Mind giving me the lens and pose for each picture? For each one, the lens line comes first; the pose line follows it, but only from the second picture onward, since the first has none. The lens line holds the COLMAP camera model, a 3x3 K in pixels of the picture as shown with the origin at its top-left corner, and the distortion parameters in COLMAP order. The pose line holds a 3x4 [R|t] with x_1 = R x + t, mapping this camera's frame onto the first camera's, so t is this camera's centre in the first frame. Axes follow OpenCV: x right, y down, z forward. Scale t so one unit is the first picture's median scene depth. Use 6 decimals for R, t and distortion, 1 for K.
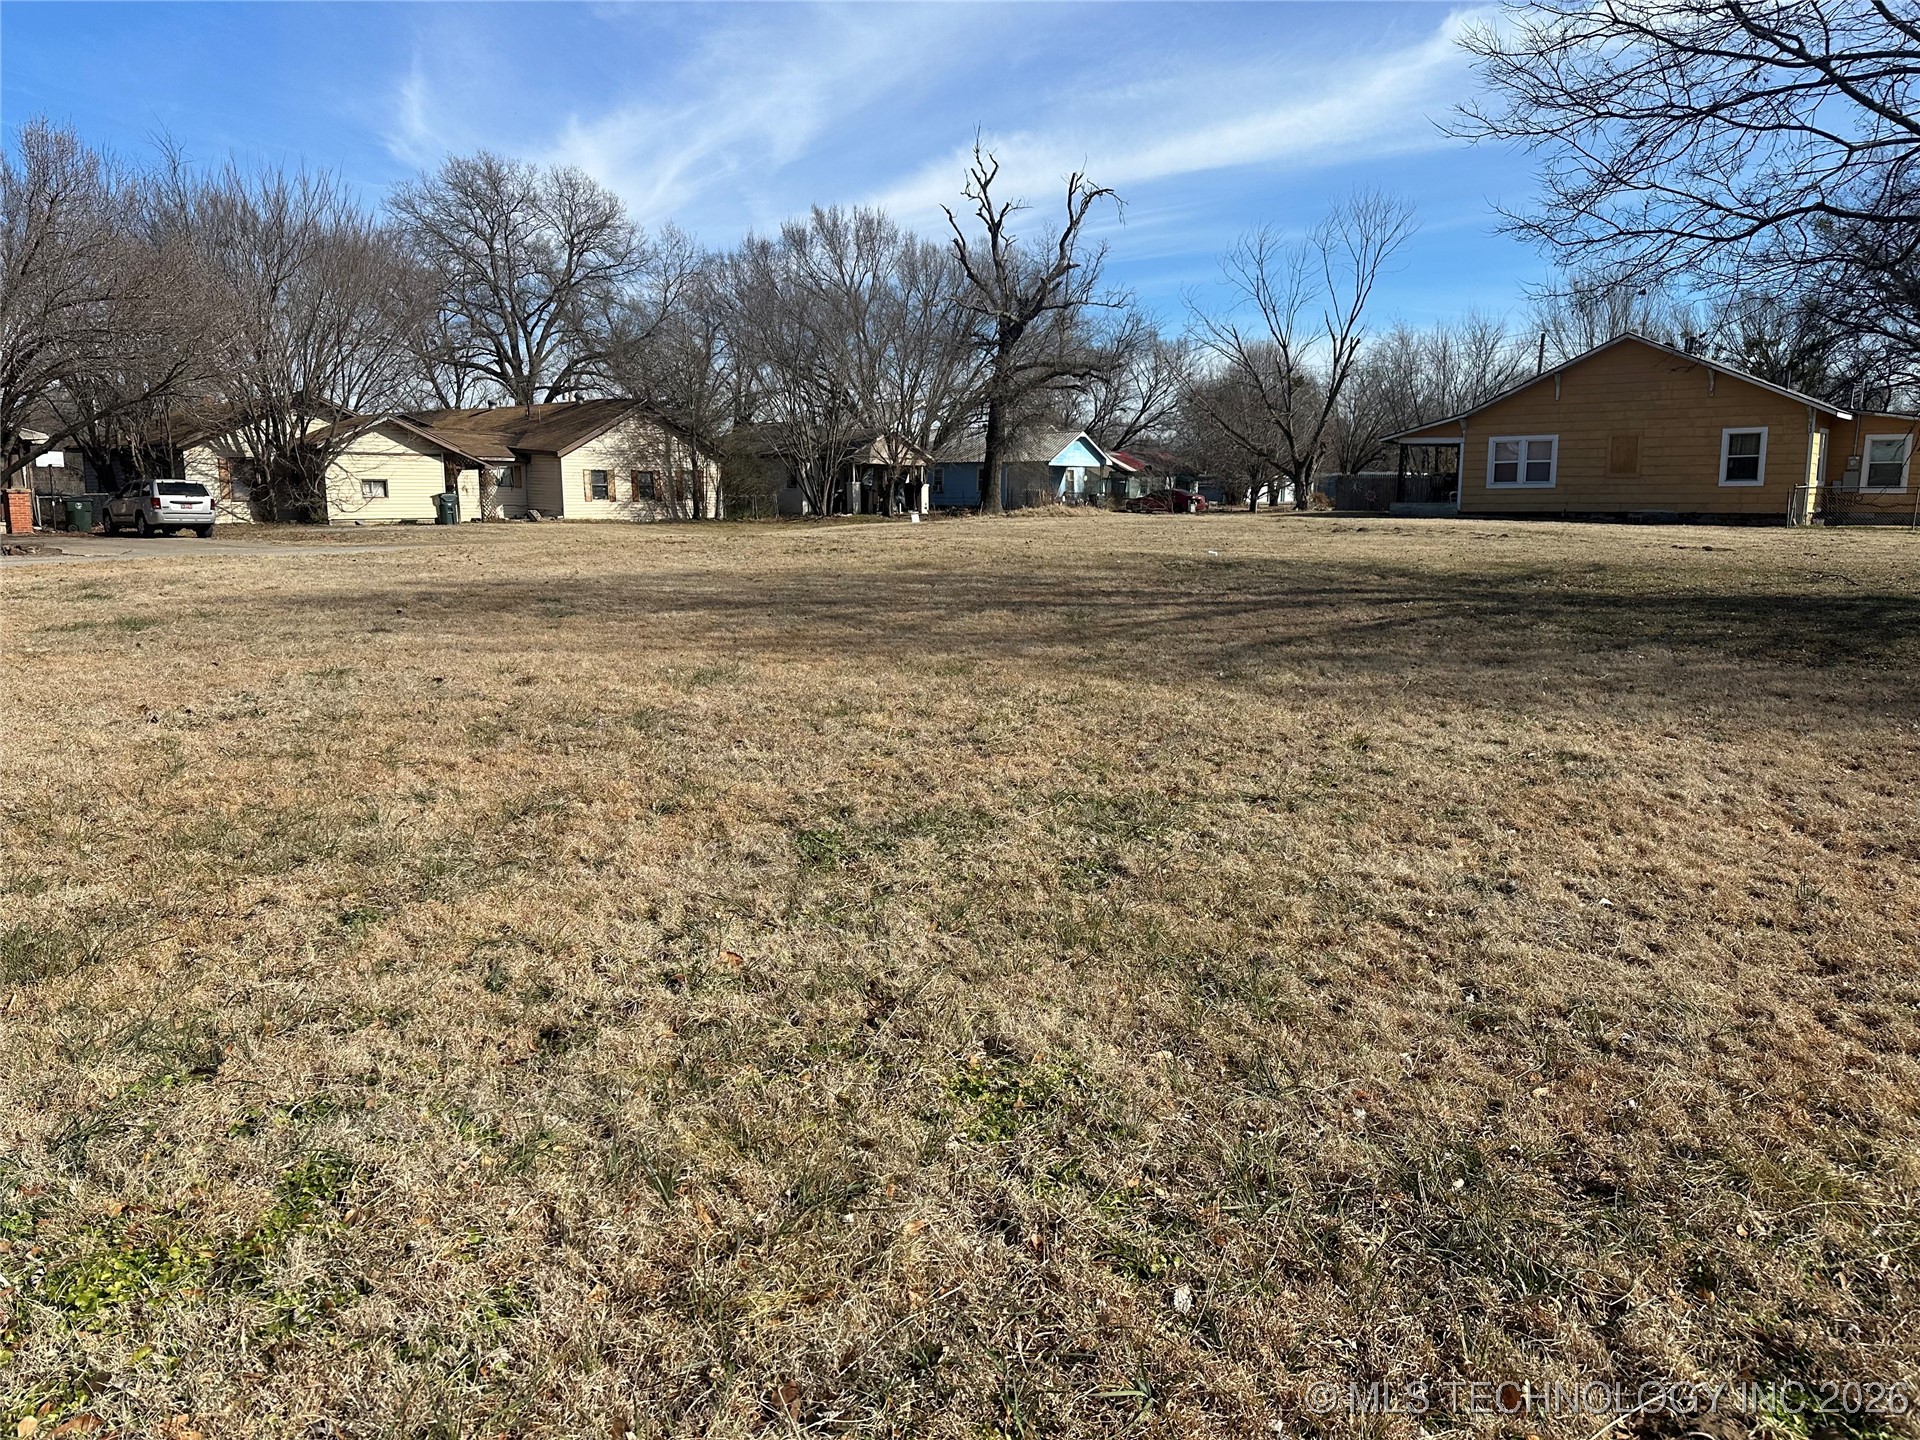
lens RADIAL K [[1351.0, 0, 960.0], [0, 1351.0, 718.1], [0, 0, 1]] dist [0.026984, -0.029151]
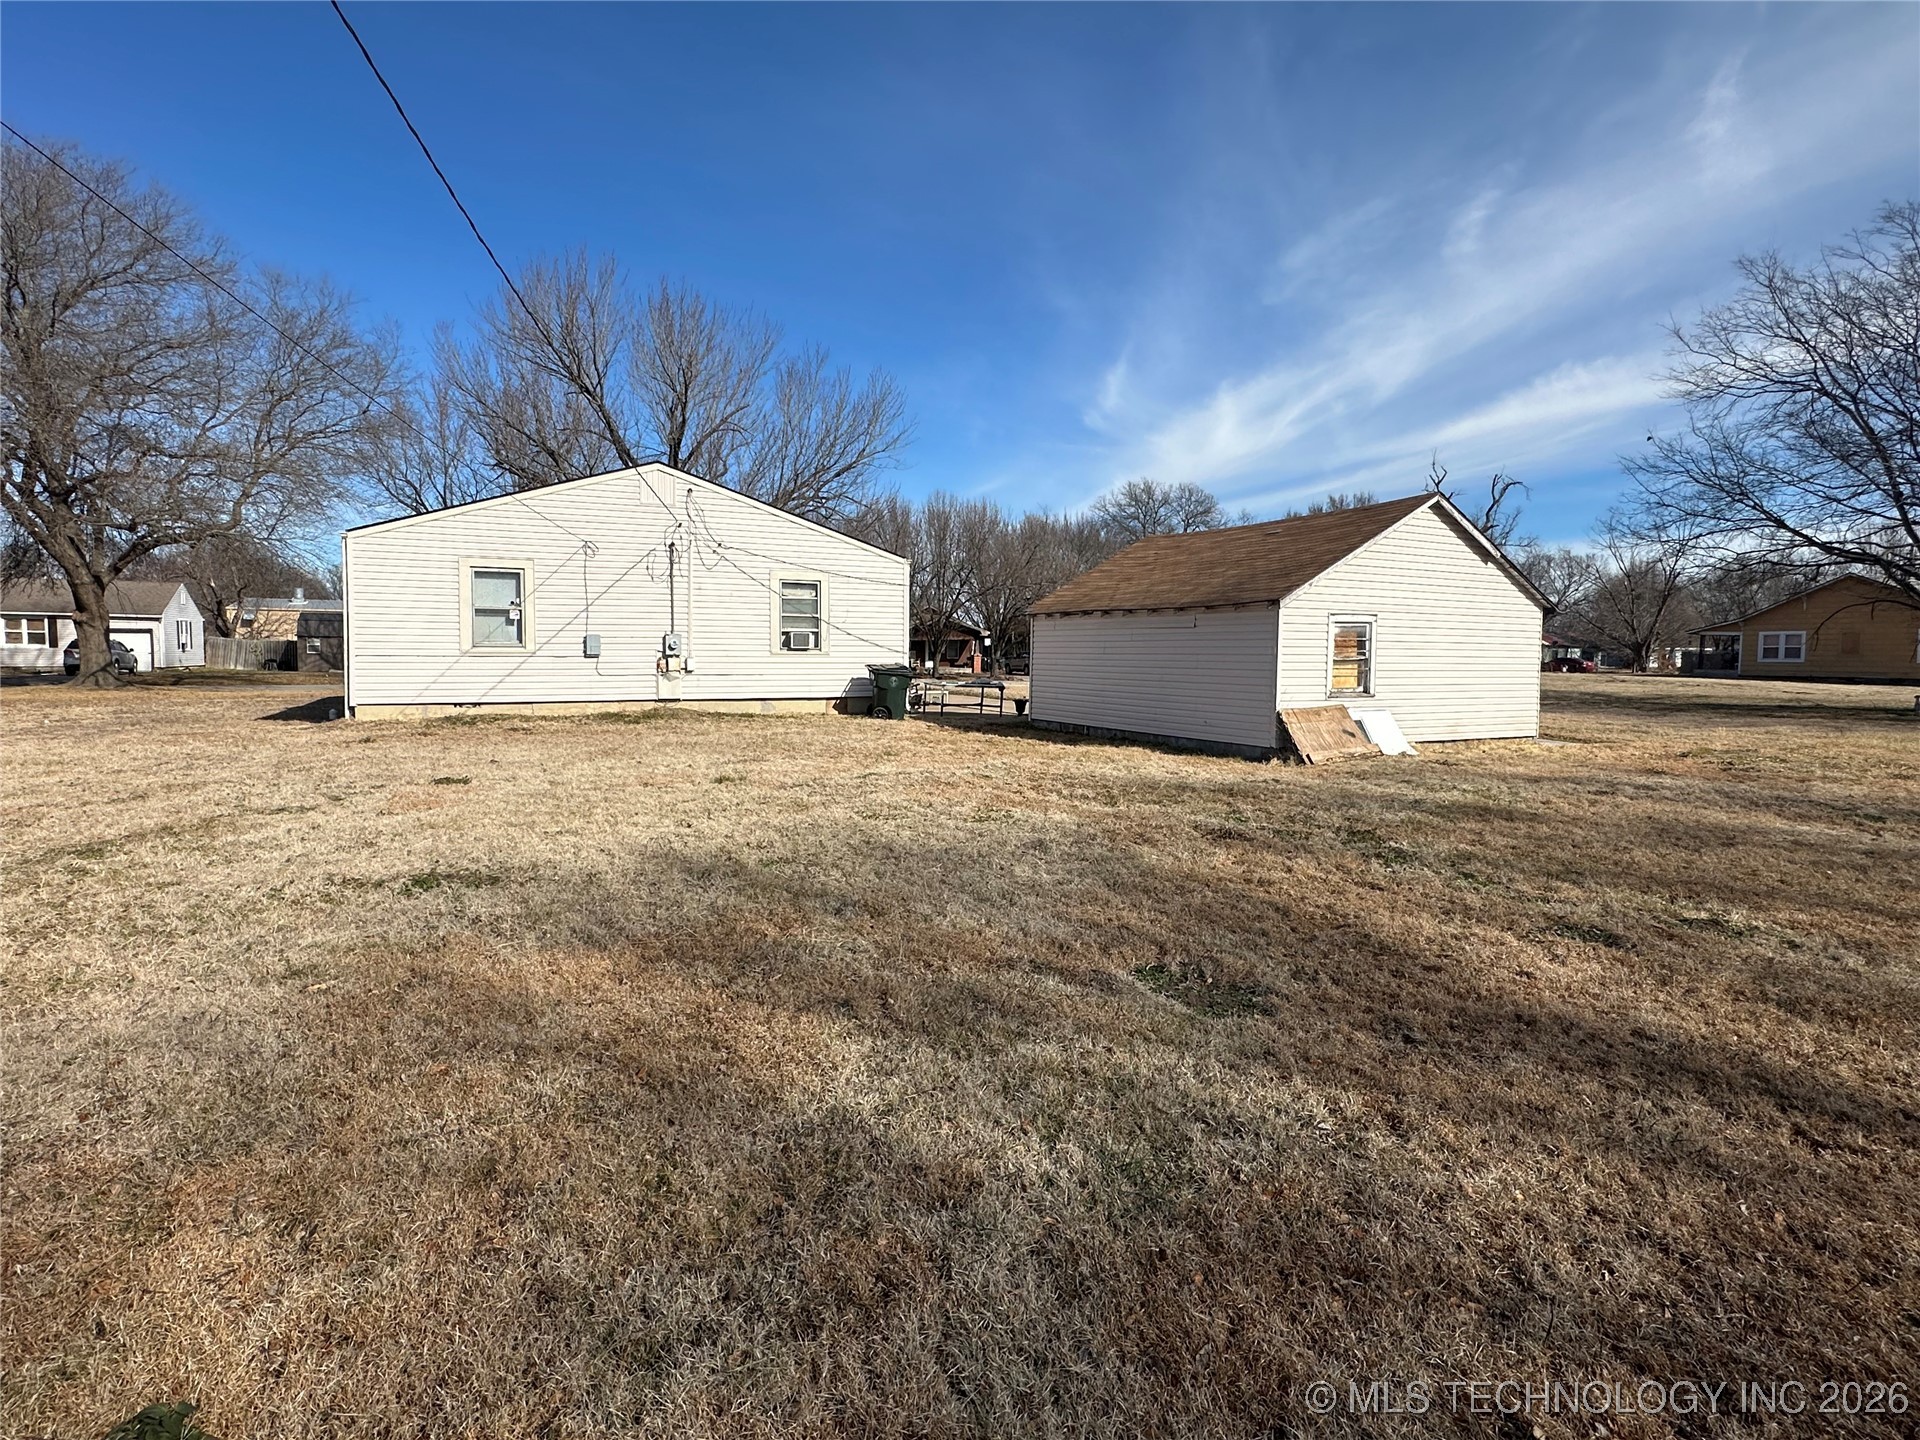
lens RADIAL K [[960.6, 0, 965.6], [0, 960.6, 718.1], [0, 0, 1]] dist [-0.001925, -0.000086]
pose [[0.904150, 0.037898, -0.425531, 0.005765], [-0.079288, 0.993638, -0.079975, 0.044865], [0.419793, 0.106049, 0.901403, -0.293474]]
